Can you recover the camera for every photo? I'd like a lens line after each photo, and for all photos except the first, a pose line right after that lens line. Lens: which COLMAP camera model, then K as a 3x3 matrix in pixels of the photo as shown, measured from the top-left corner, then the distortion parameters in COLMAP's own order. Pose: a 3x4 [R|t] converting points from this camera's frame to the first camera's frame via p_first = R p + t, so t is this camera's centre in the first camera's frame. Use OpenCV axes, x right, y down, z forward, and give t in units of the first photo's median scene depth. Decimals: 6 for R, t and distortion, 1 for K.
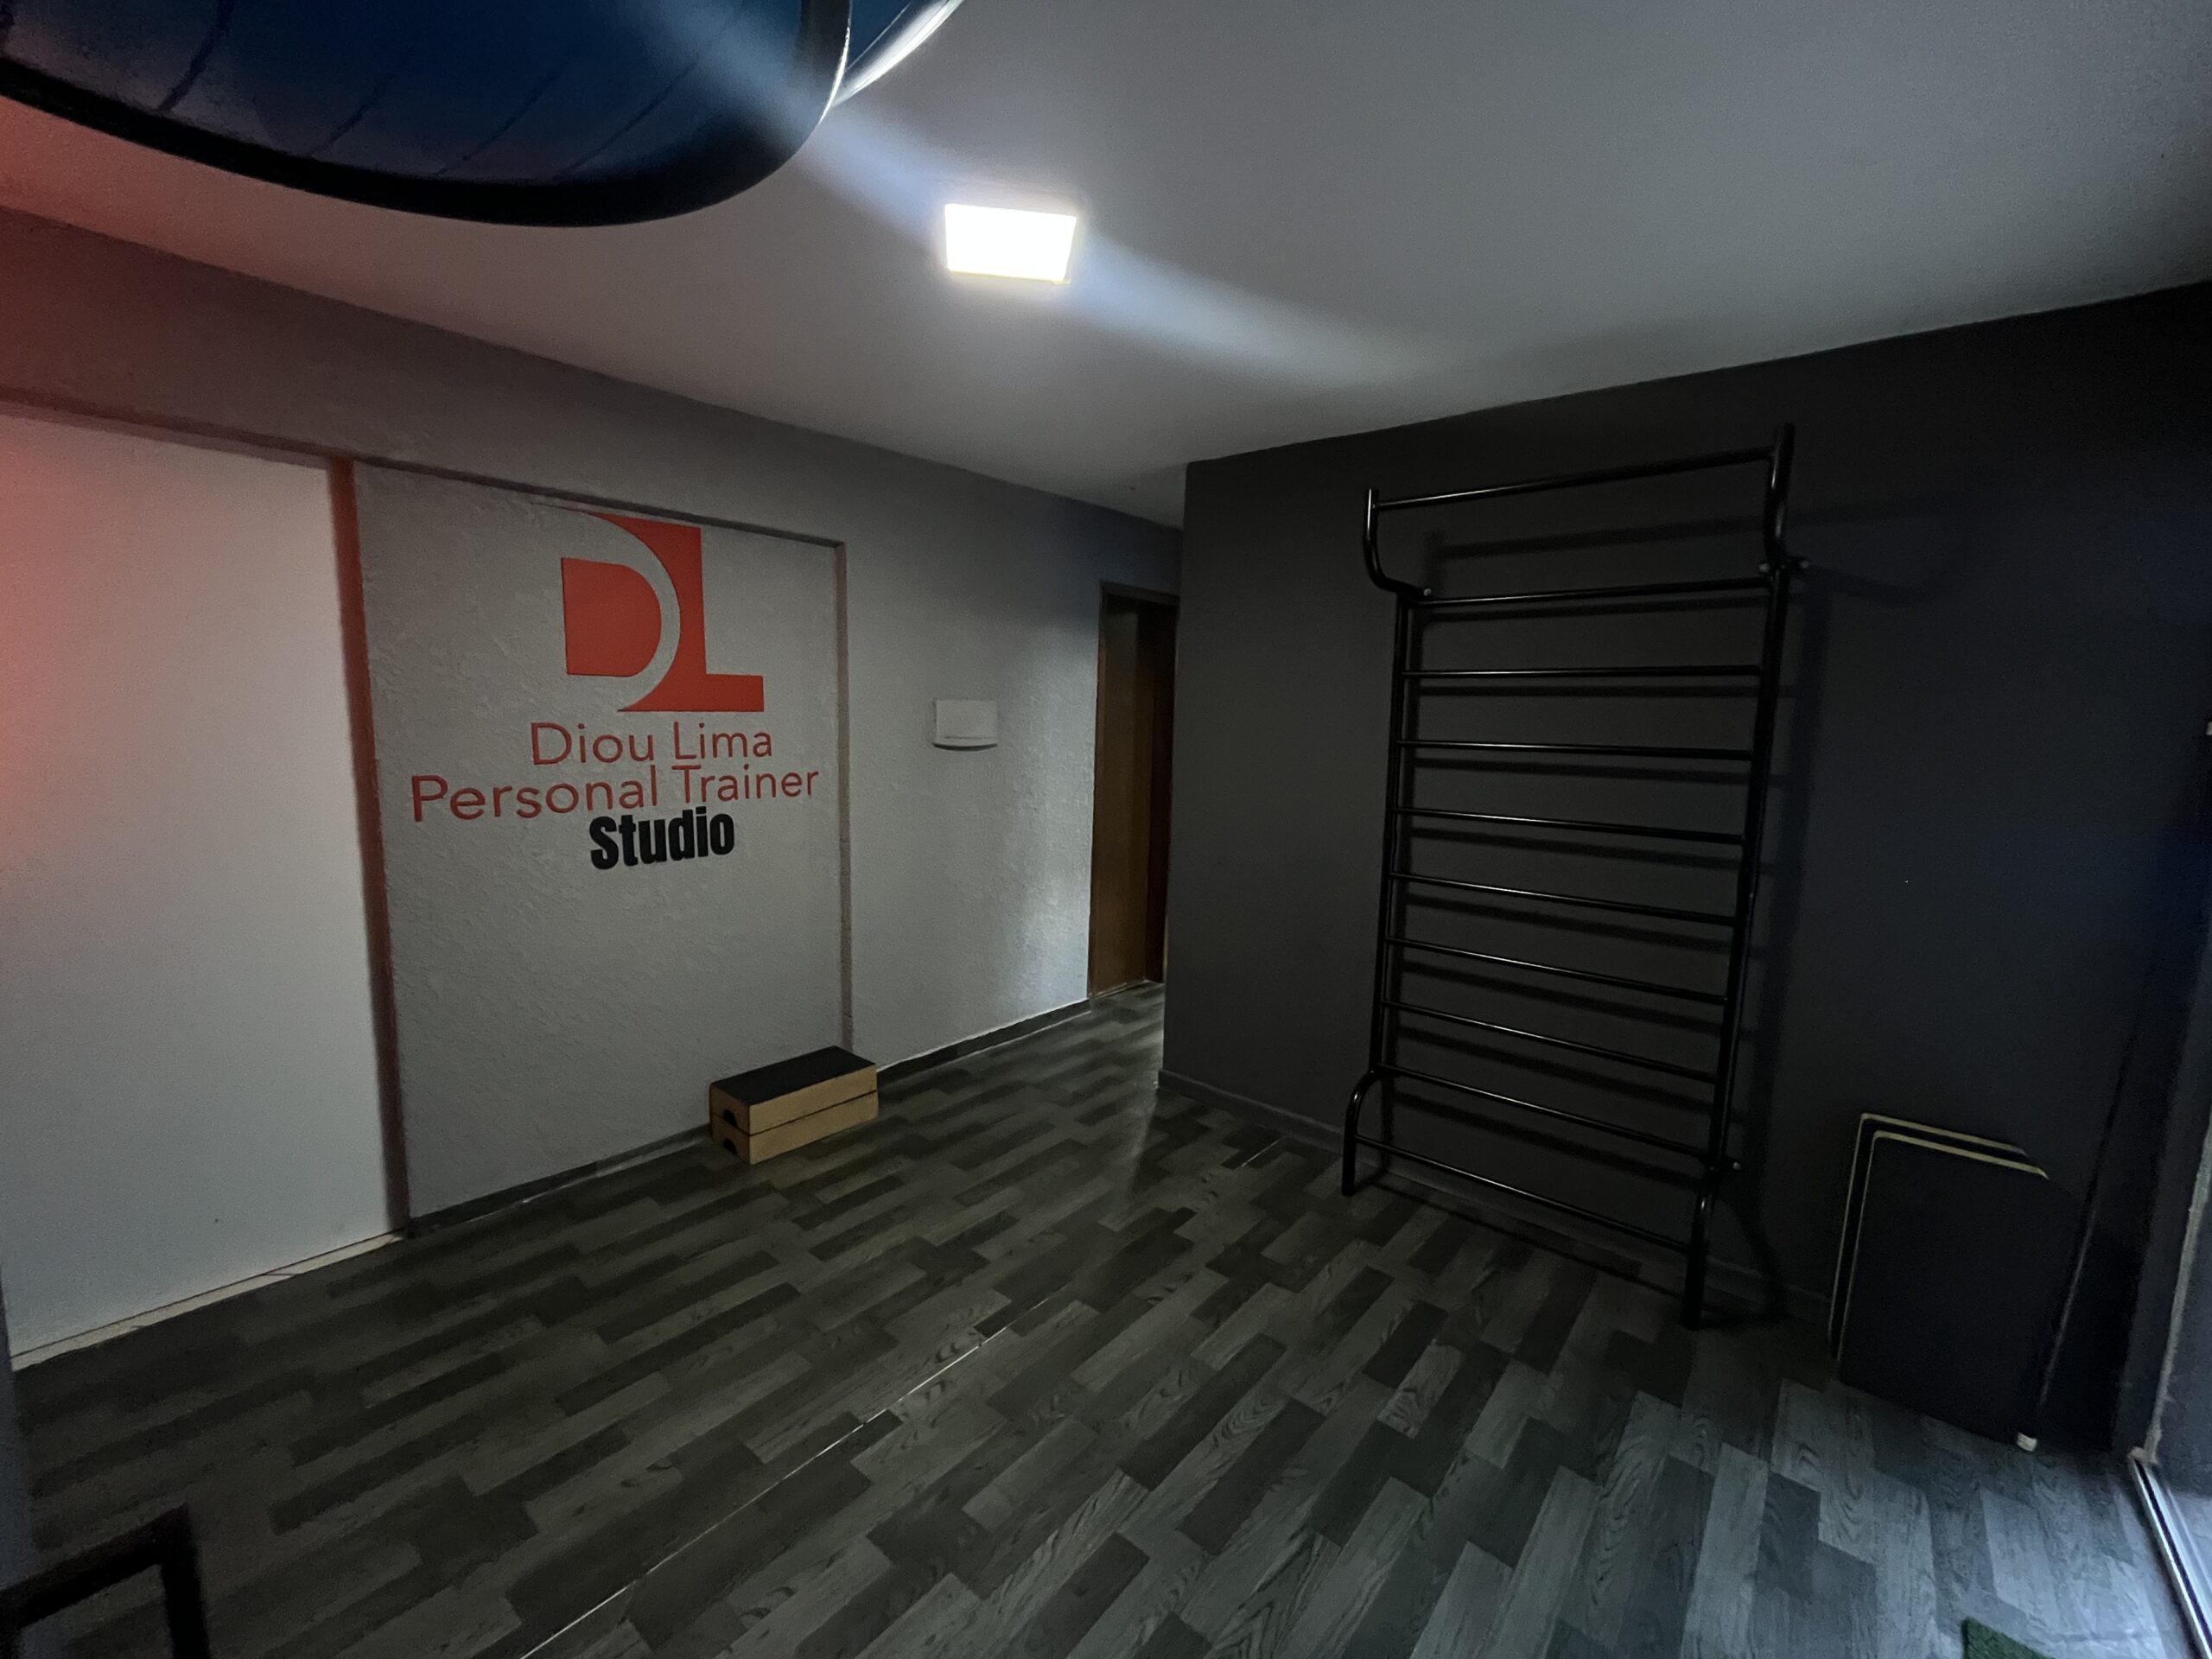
lens RADIAL K [[897.7, 0, 1098.8], [0, 897.7, 828.9], [0, 0, 1]] dist [-0.006177, 0.001229]
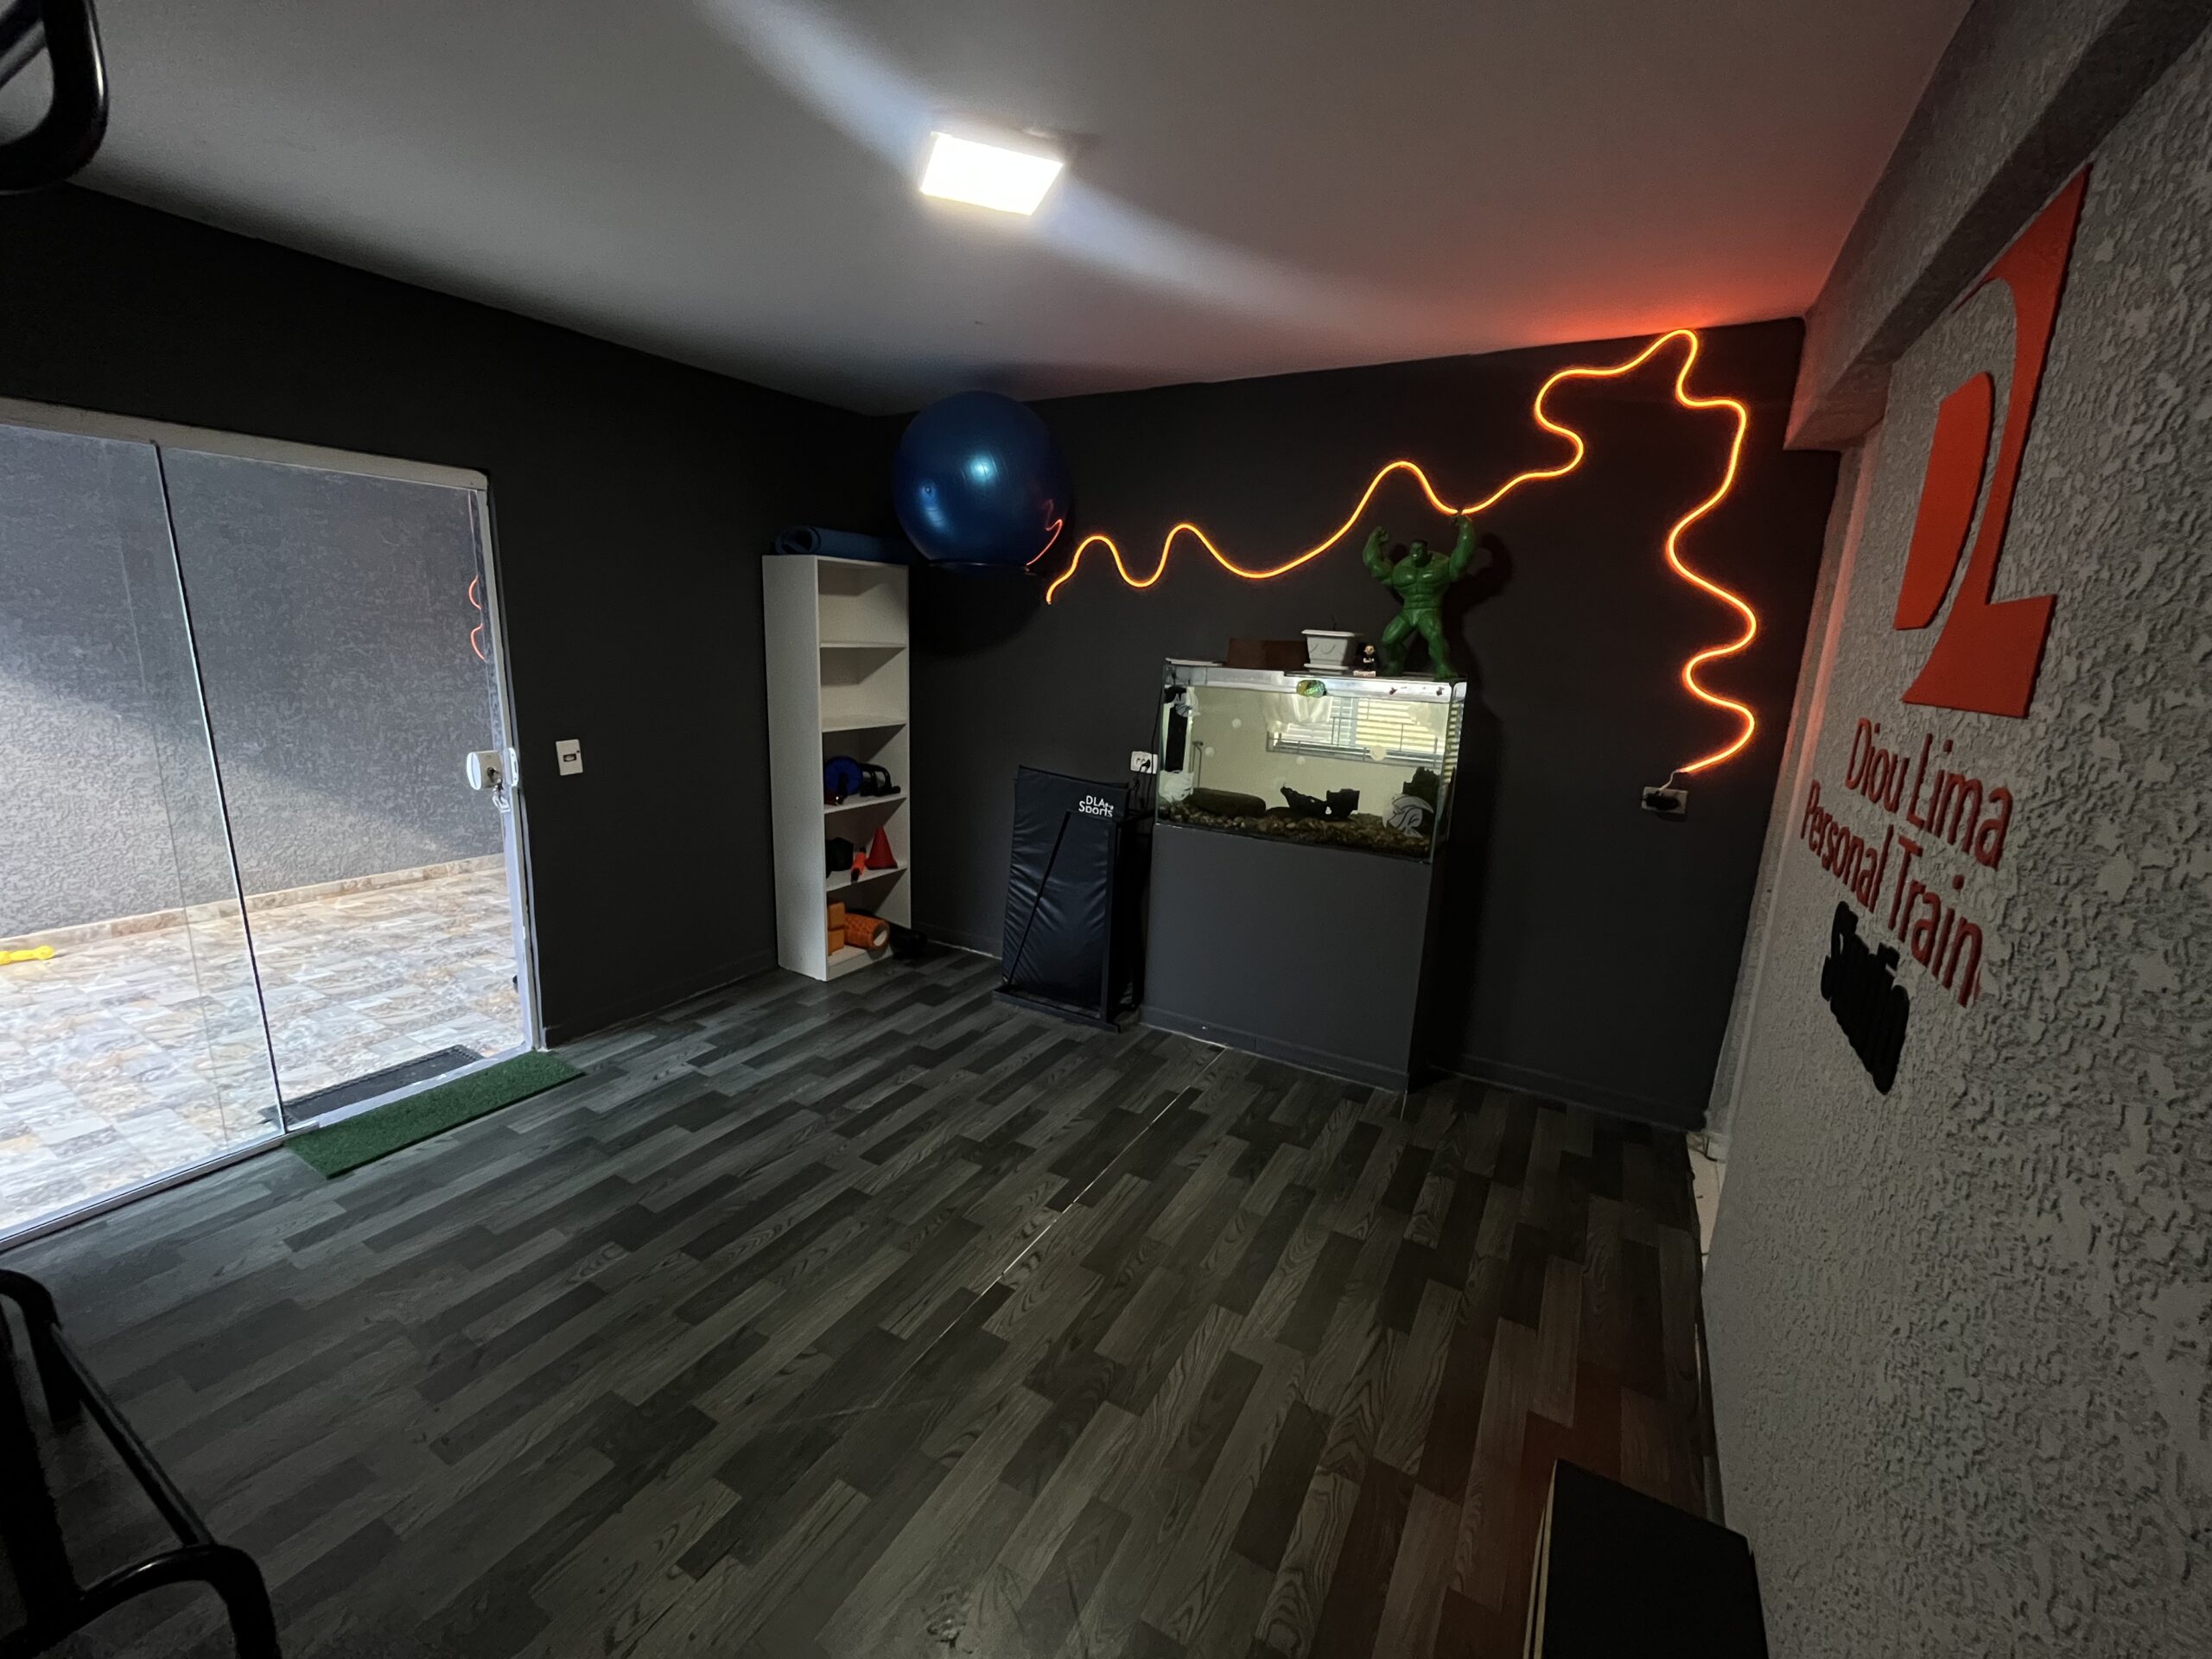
lens RADIAL K [[897.7, 0, 1100.6], [0, 897.7, 830.1], [0, 0, 1]] dist [-0.006177, 0.001229]
pose [[-0.980645, -0.022943, -0.194443, -0.025606], [-0.088895, 0.937023, 0.337766, -0.193607], [0.174448, 0.348514, -0.920927, 1.408204]]
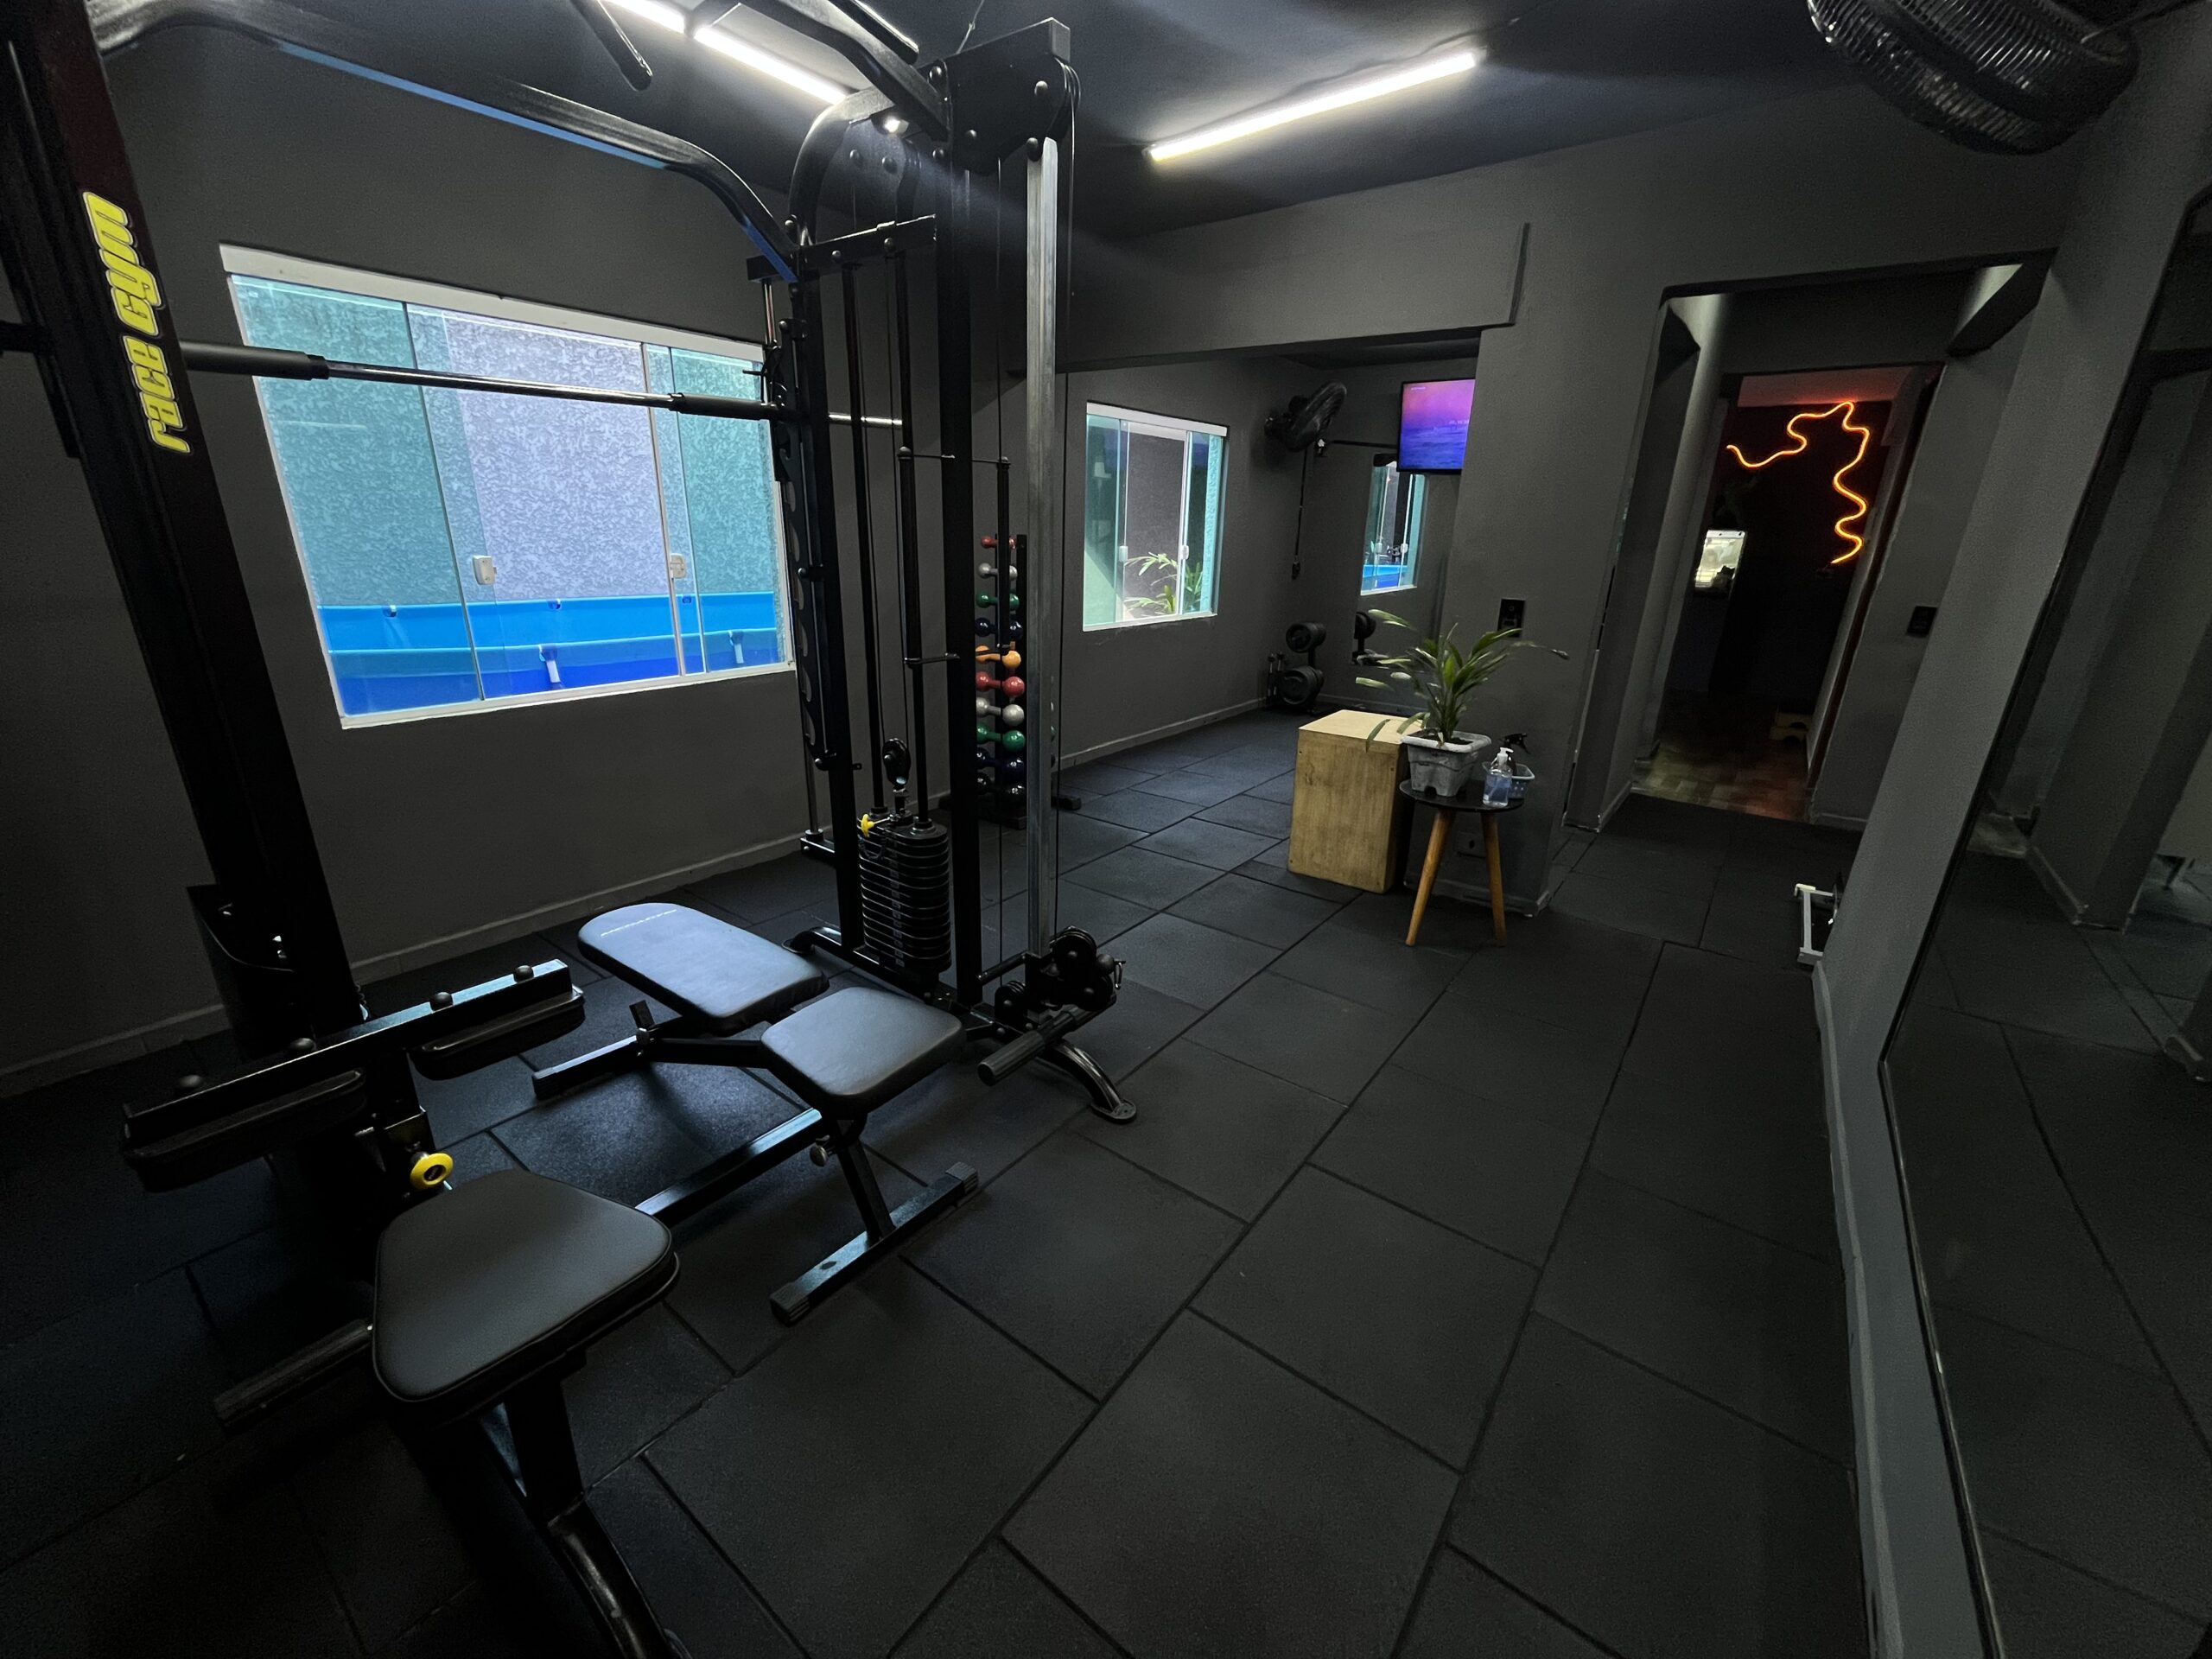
lens RADIAL K [[897.7, 0, 1089.2], [0, 897.7, 831.1], [0, 0, 1]] dist [-0.006177, 0.001229]
pose [[-0.997745, -0.030692, -0.059689, 1.600282], [-0.054320, 0.891618, 0.449519, -0.355794], [0.039423, 0.451748, -0.891274, 3.353677]]
